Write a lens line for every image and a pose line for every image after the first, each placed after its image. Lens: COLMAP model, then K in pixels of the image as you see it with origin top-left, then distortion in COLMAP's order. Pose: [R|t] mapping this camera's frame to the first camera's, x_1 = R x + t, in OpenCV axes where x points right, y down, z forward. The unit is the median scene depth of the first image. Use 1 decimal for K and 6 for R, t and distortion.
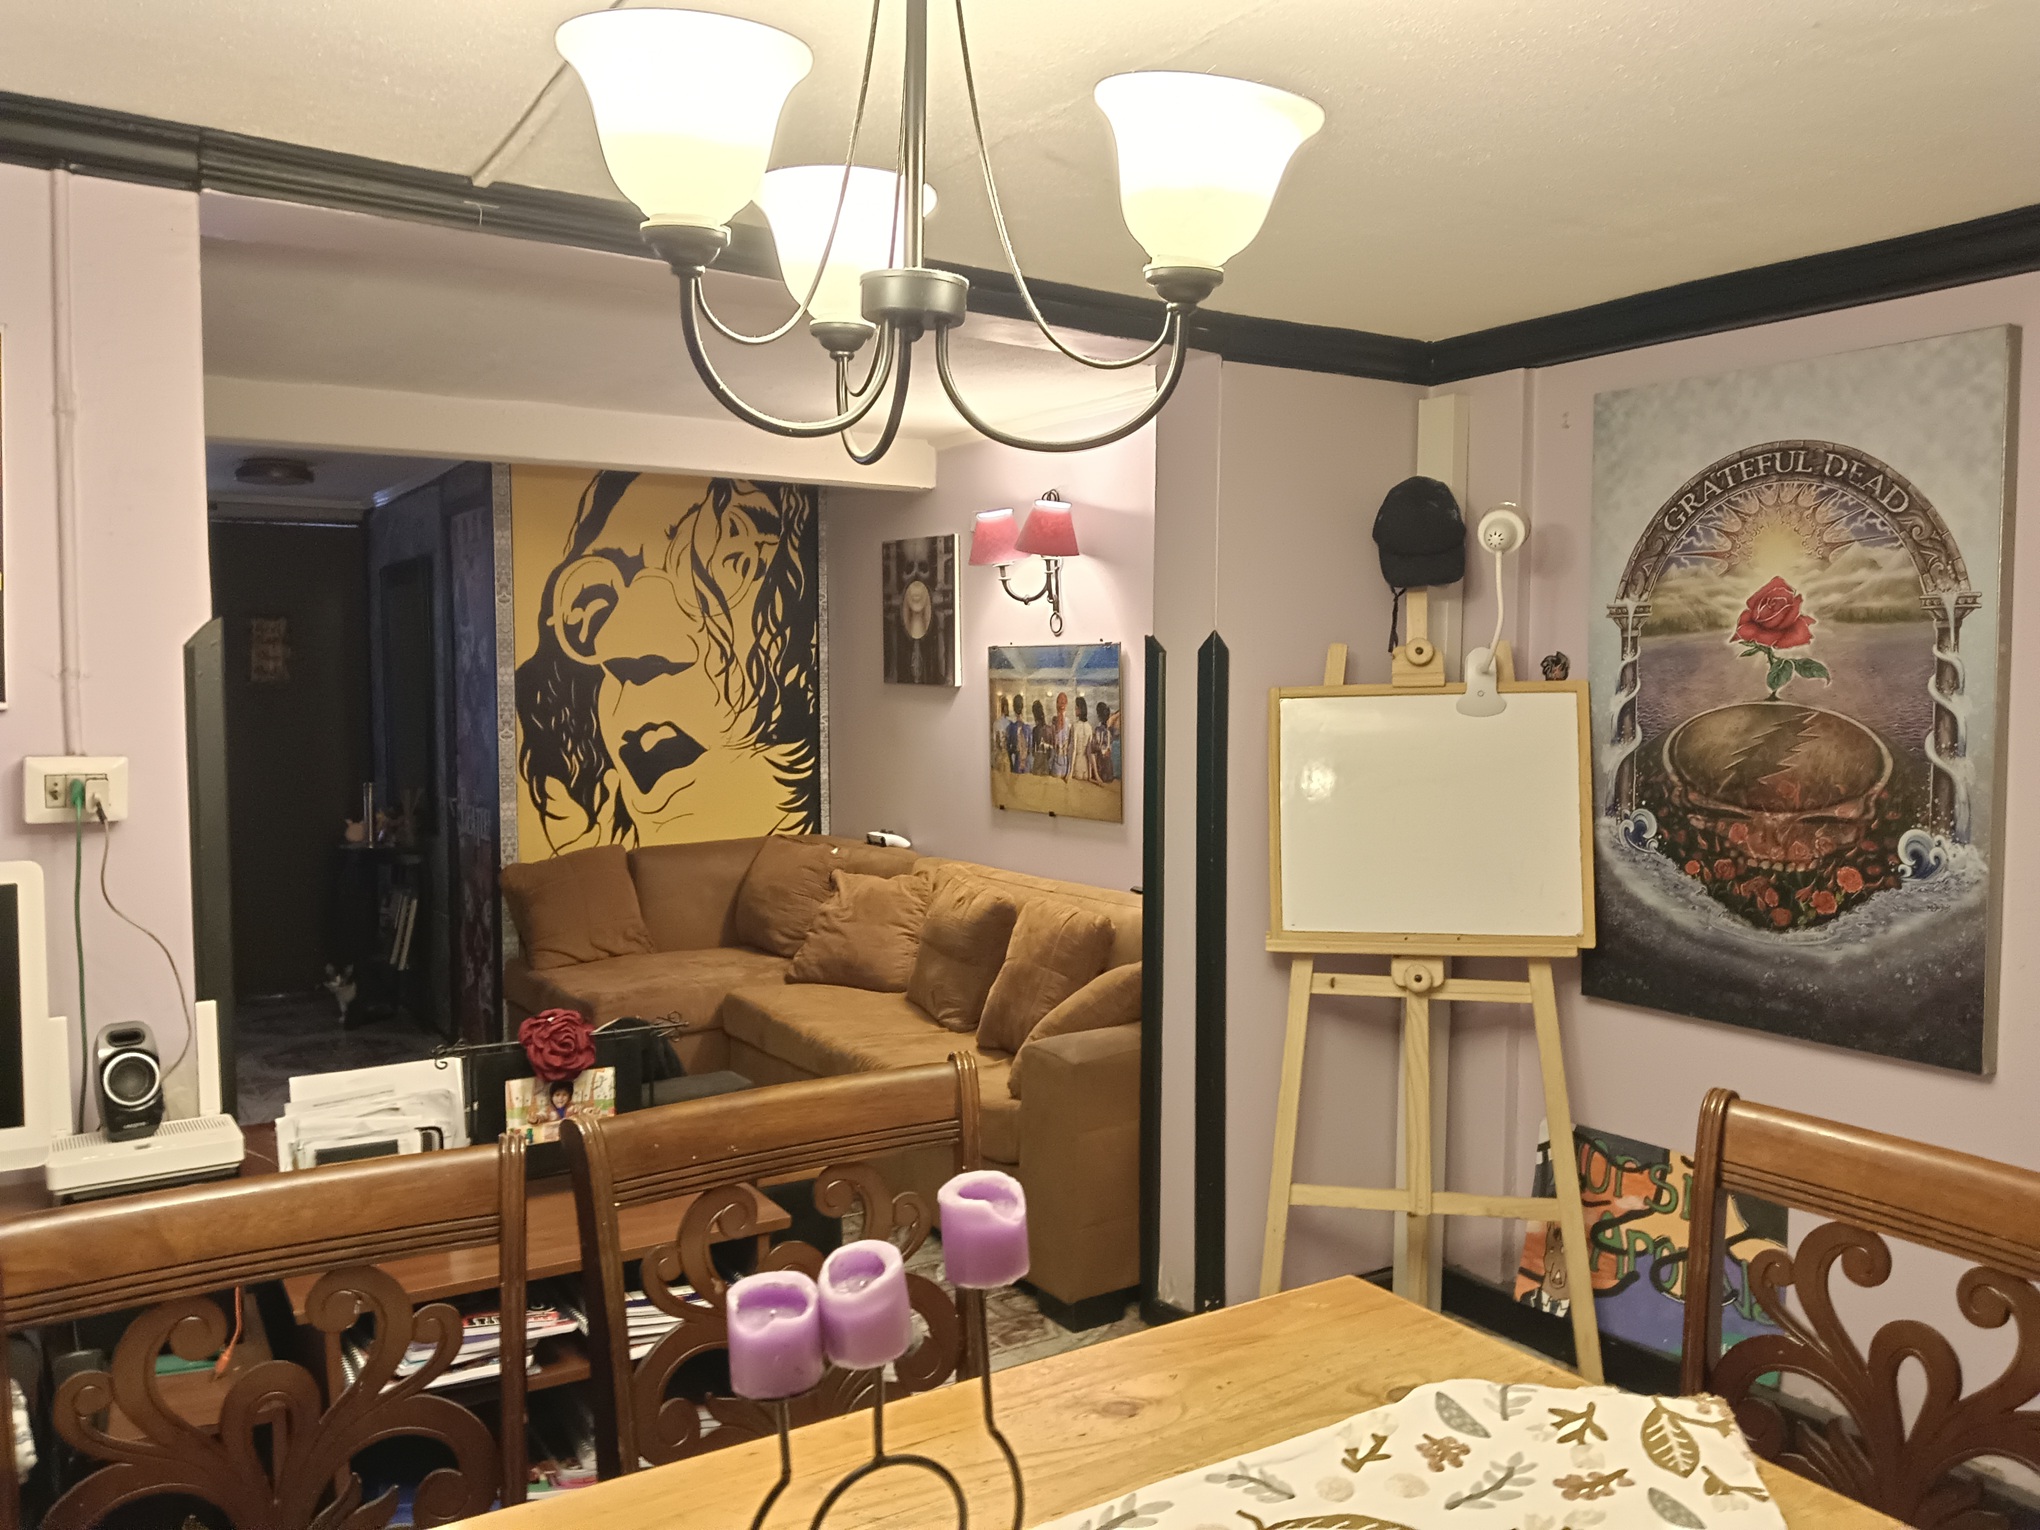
lens RADIAL K [[1600.9, 0, 1064.5], [0, 1600.9, 774.6], [0, 0, 1]] dist [0.135477, -0.360560]
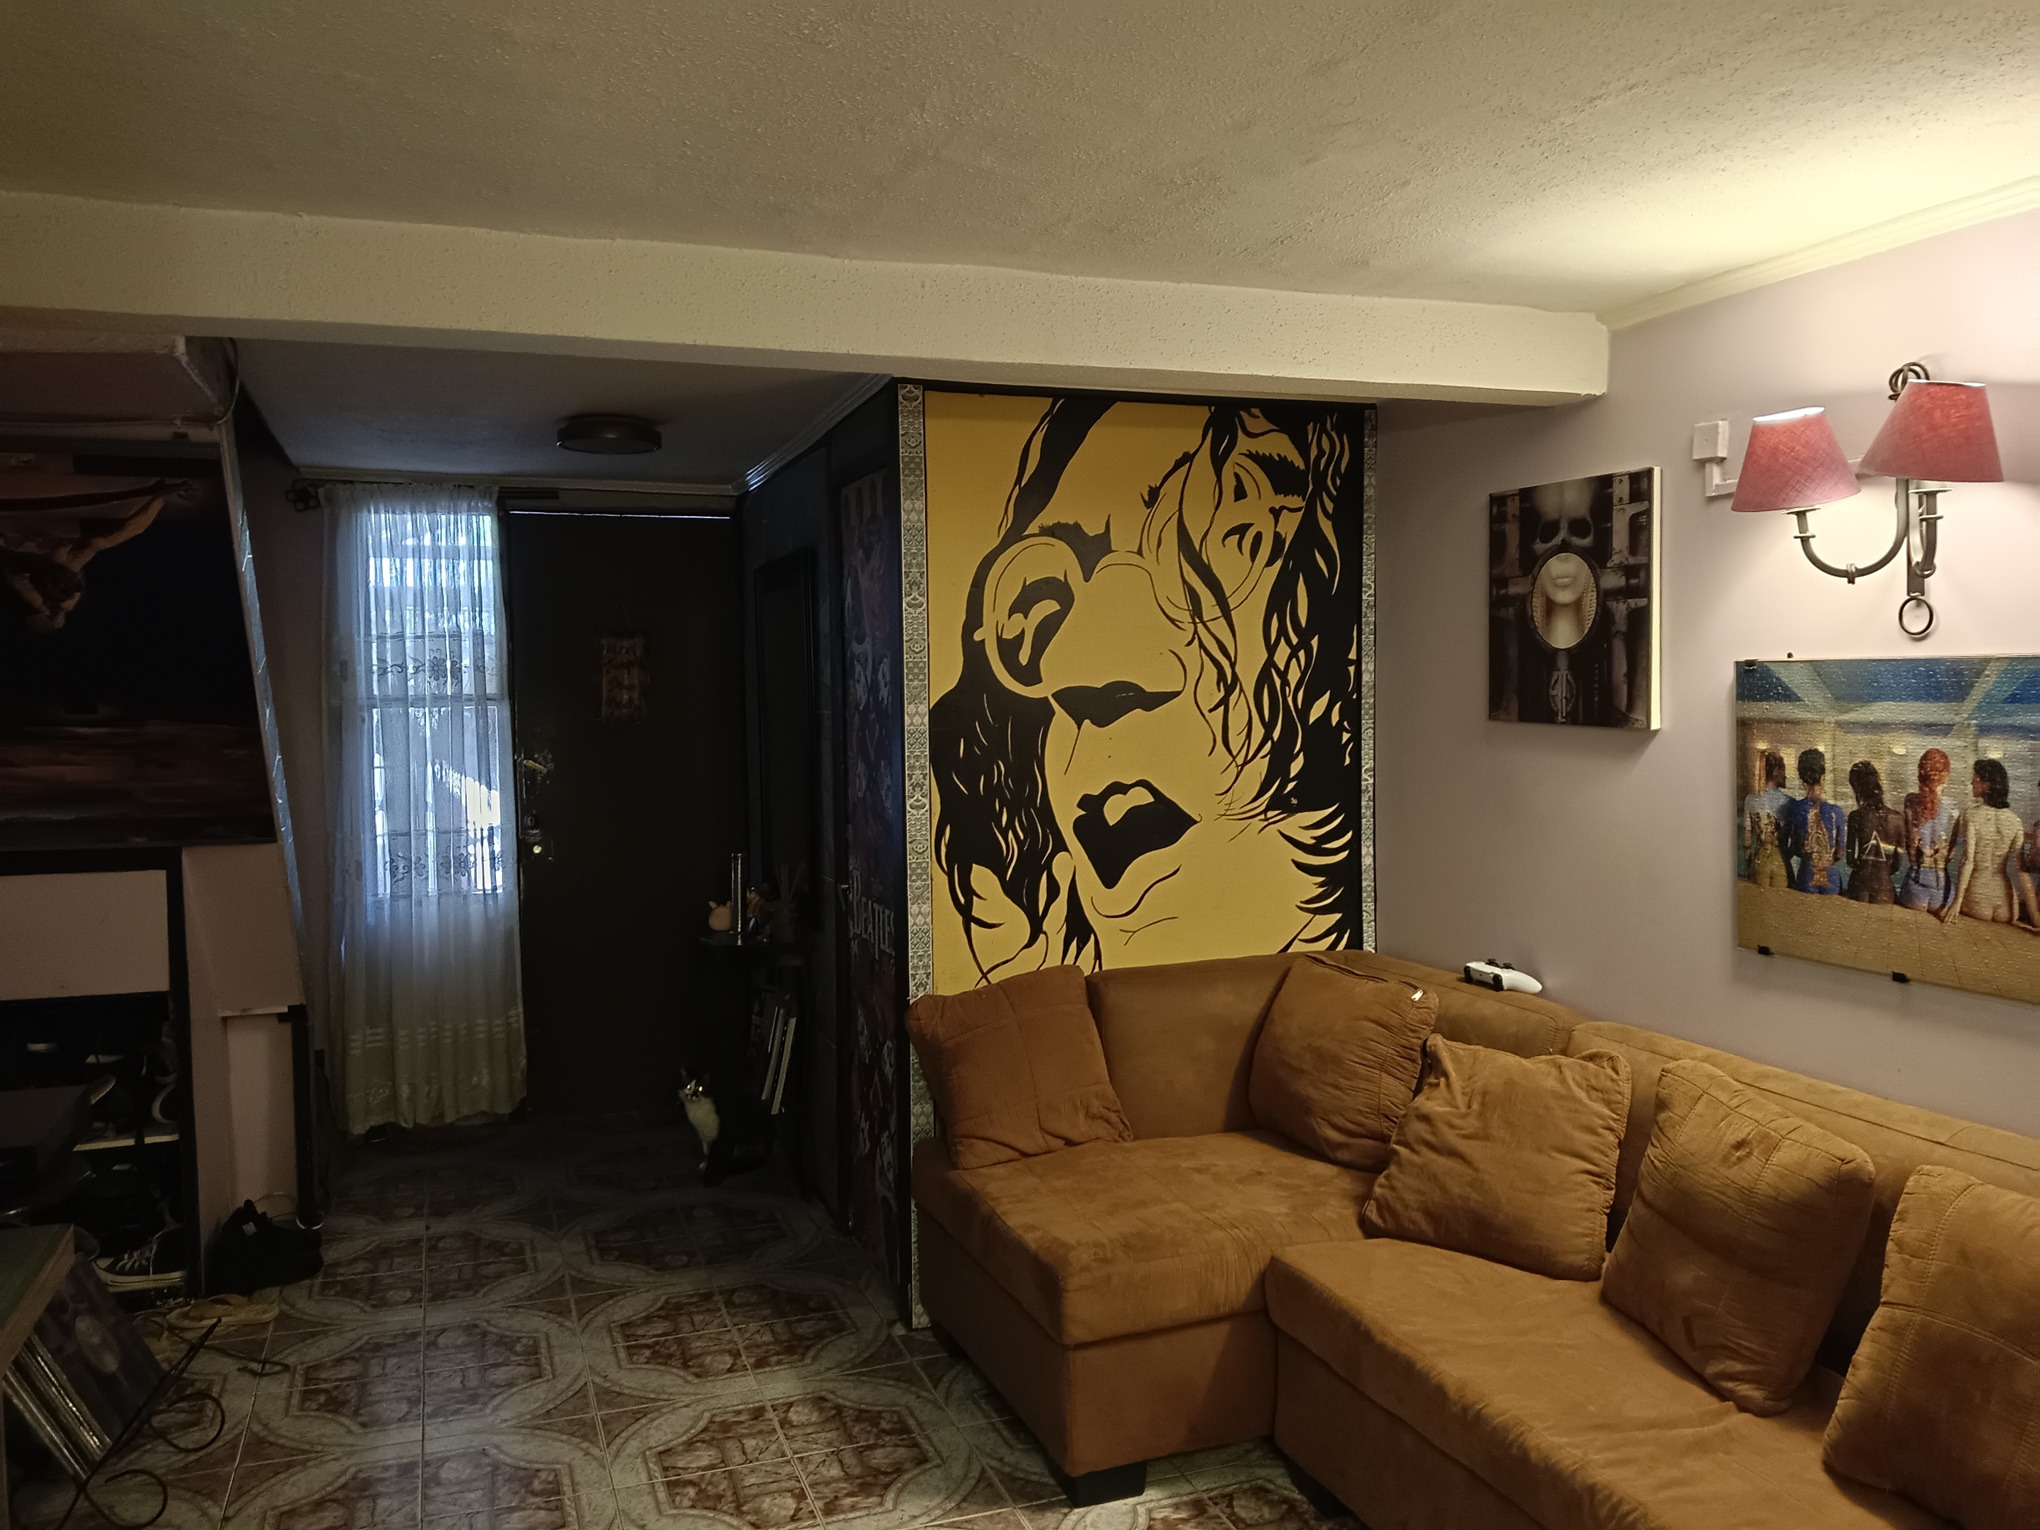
lens RADIAL K [[1600.9, 0, 1064.5], [0, 1600.9, 774.6], [0, 0, 1]] dist [0.135477, -0.360560]
pose [[0.974966, 0.000989, -0.222350, -0.133922], [-0.001946, 0.999990, -0.004086, -0.033559], [0.222344, 0.004416, 0.974958, 0.355679]]
